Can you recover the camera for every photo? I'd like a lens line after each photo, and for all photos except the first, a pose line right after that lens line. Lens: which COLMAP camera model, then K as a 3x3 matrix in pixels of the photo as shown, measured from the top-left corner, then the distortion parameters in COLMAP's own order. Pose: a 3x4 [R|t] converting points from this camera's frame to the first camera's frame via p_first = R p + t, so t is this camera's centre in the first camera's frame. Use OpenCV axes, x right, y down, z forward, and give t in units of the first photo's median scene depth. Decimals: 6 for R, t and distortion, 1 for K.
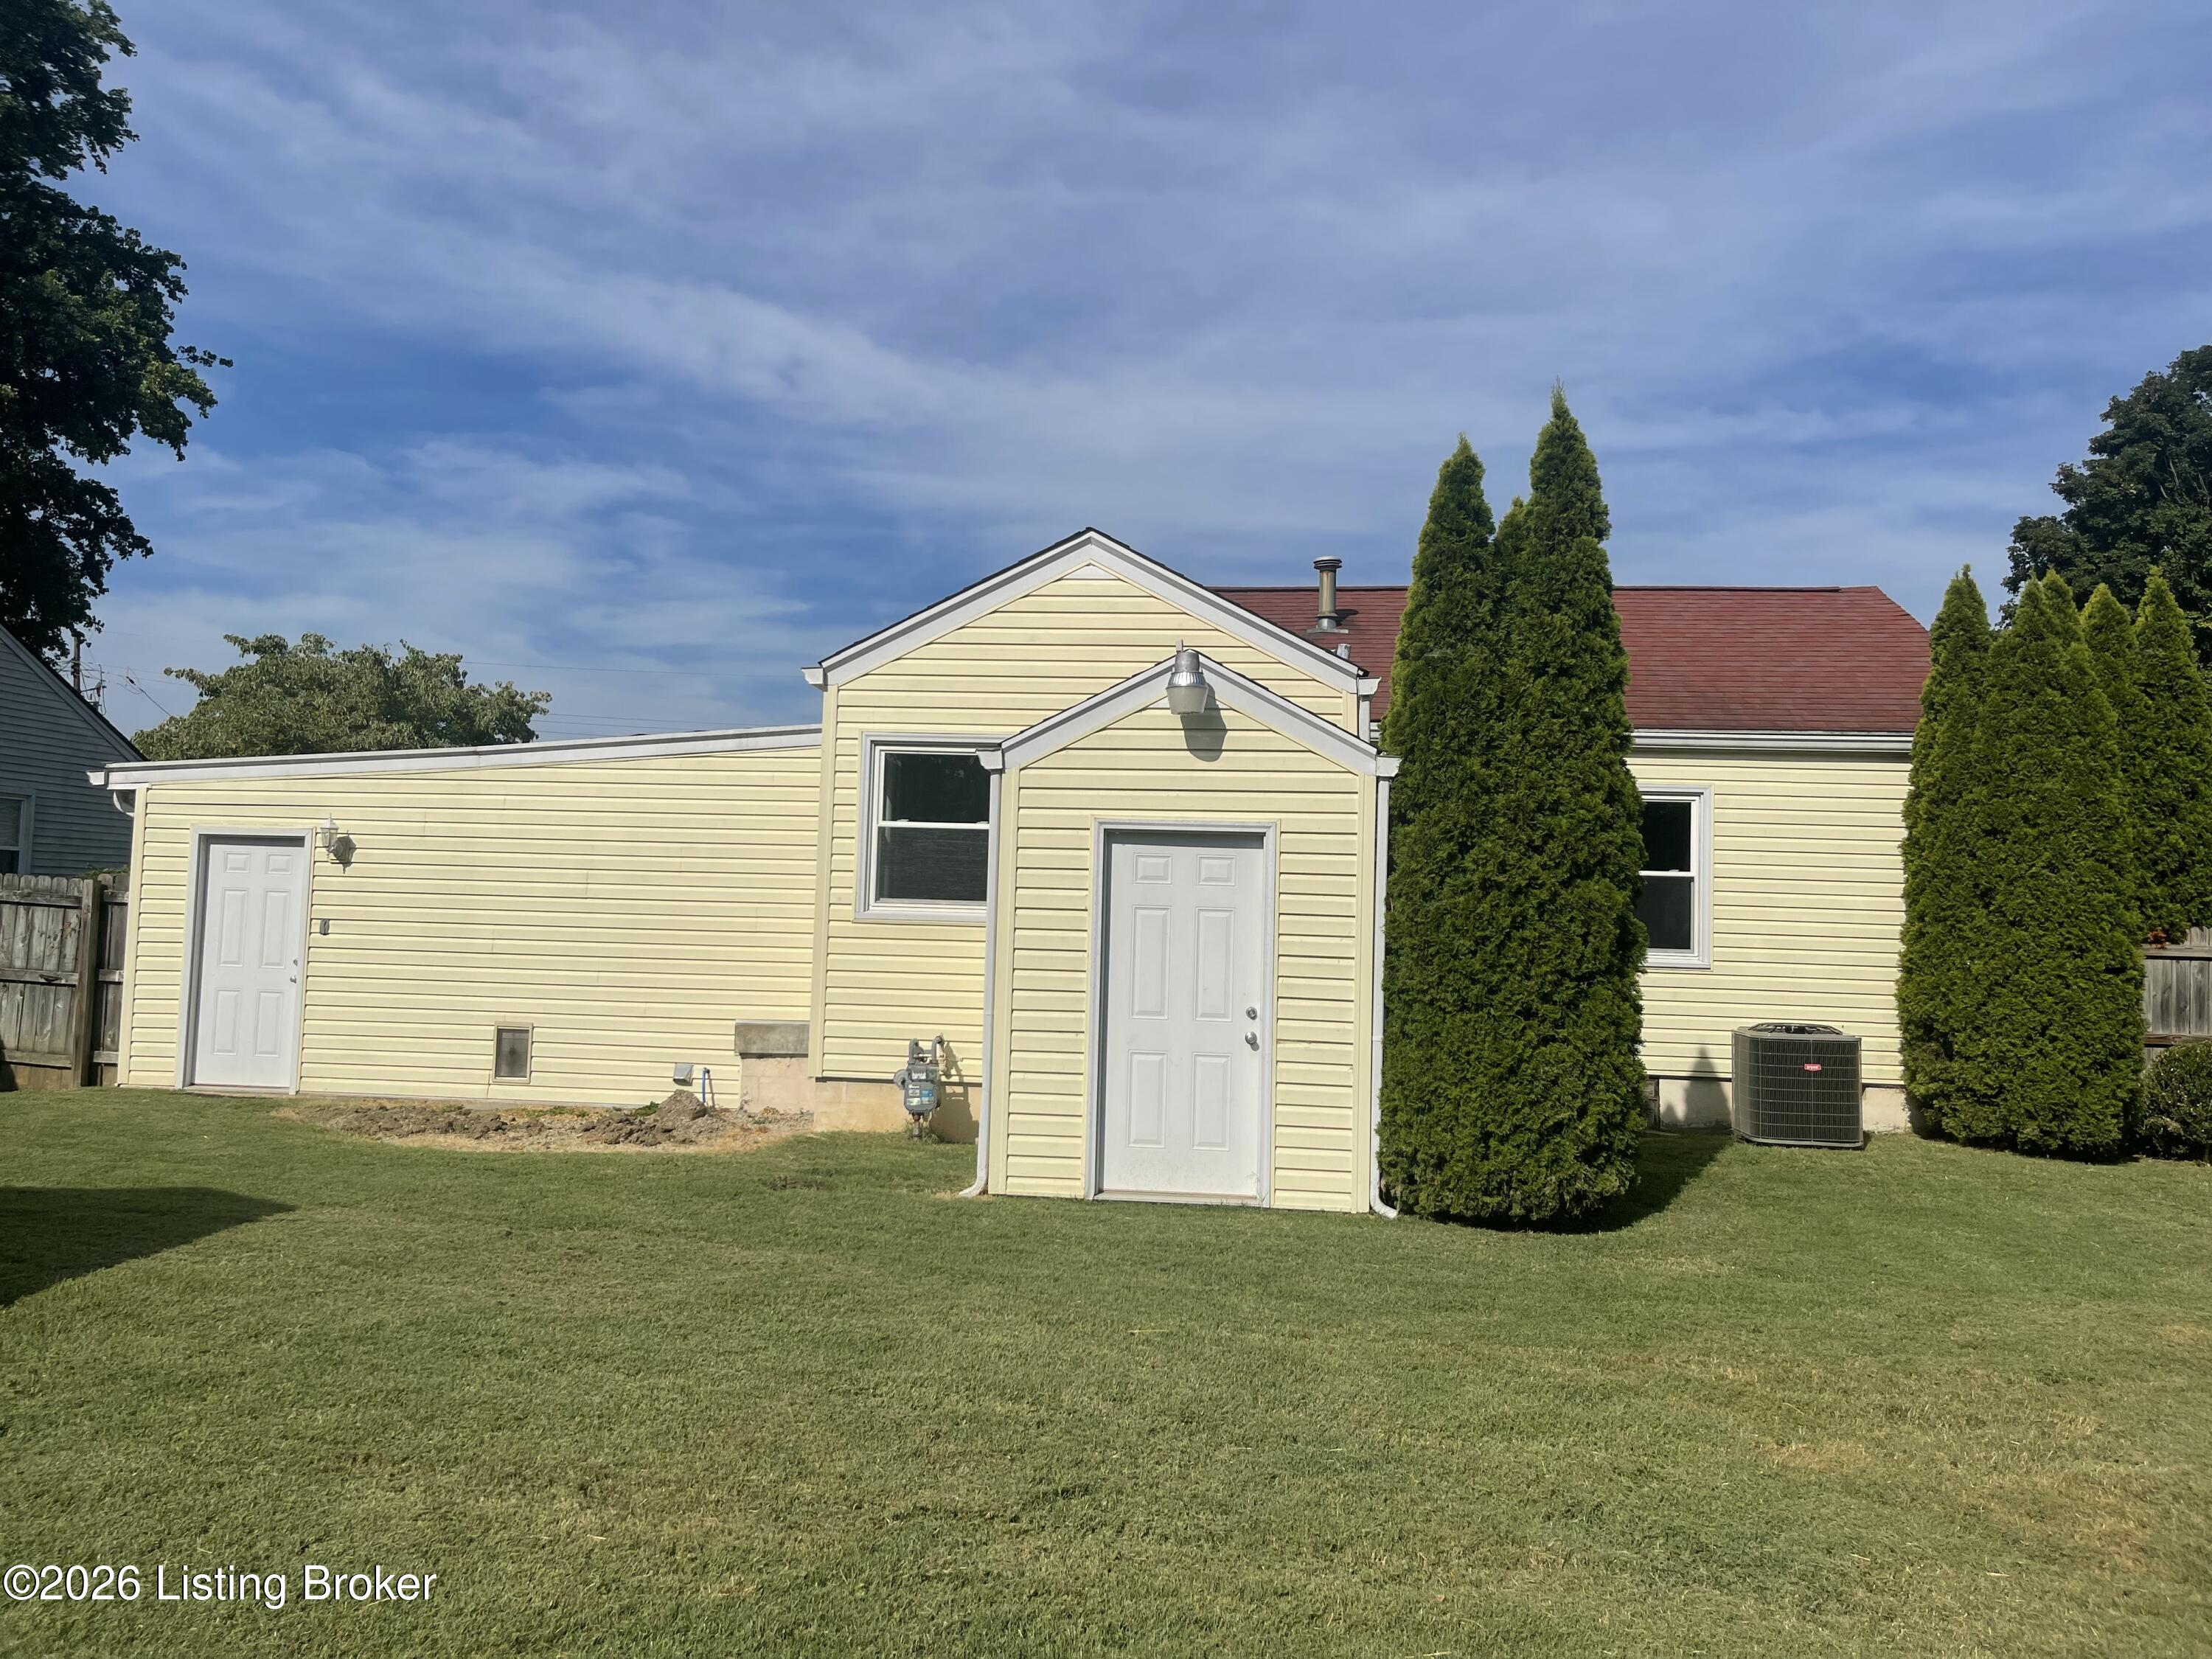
lens RADIAL K [[1632.0, 0, 1104.3], [0, 1632.0, 806.4], [0, 0, 1]] dist [0.002293, -0.010962]
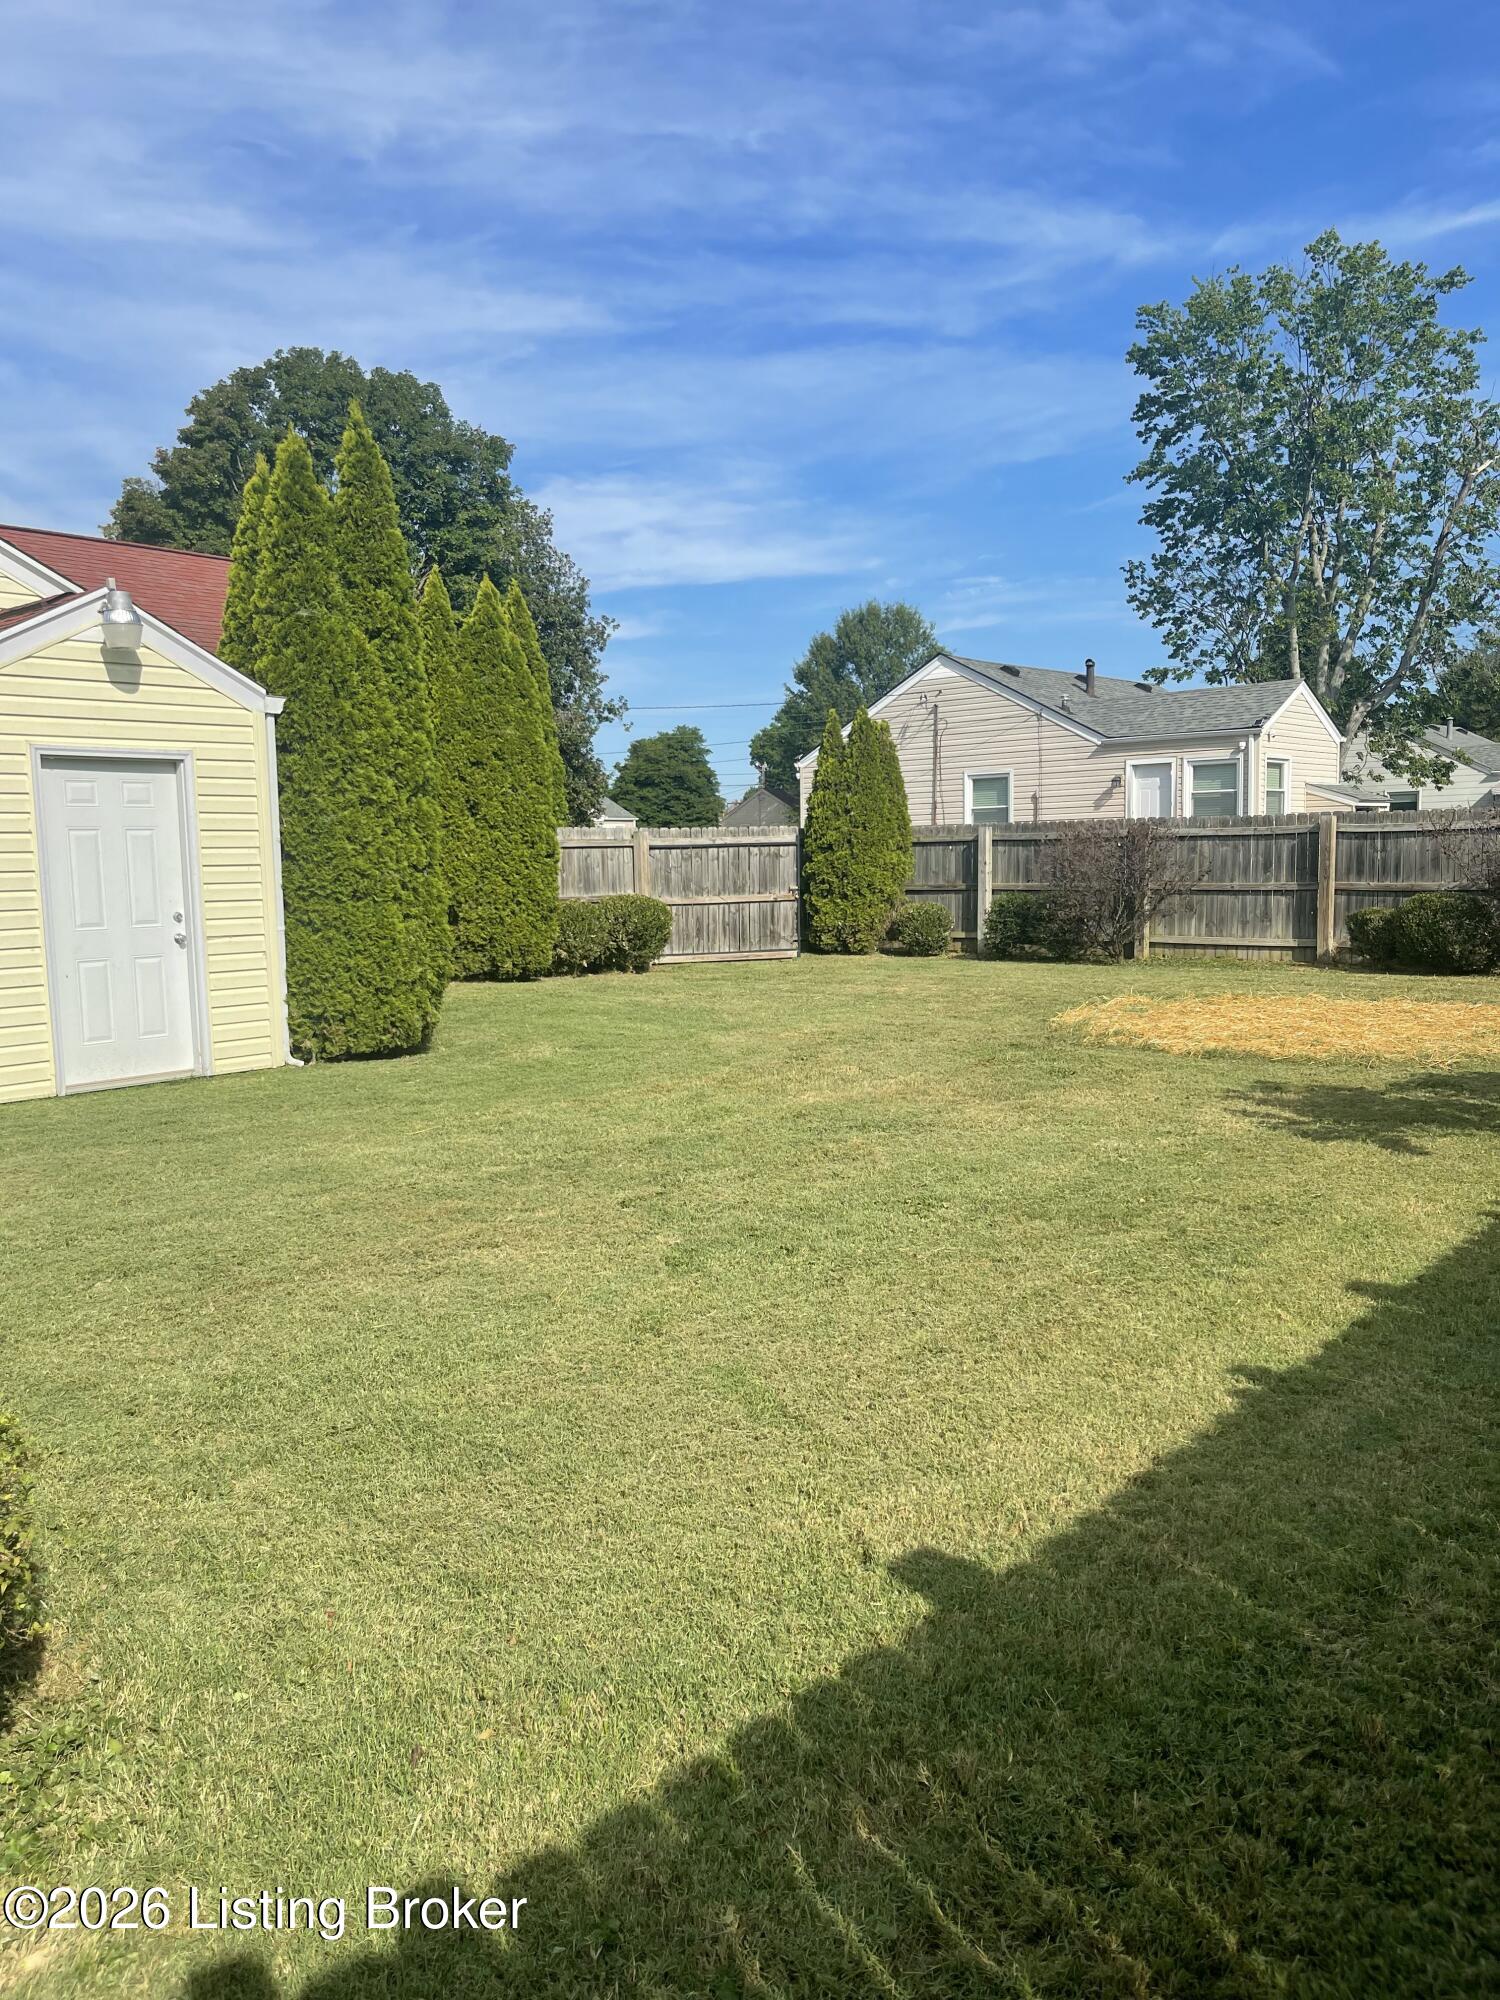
lens RADIAL K [[1475.6, 0, 743.2], [0, 1475.6, 1010.6], [0, 0, 1]] dist [0.002293, -0.010962]
pose [[0.574508, -0.128771, 0.808306, -0.535020], [-0.018819, 0.985208, 0.170329, 0.005921], [-0.818283, -0.113066, 0.563586, 0.068673]]
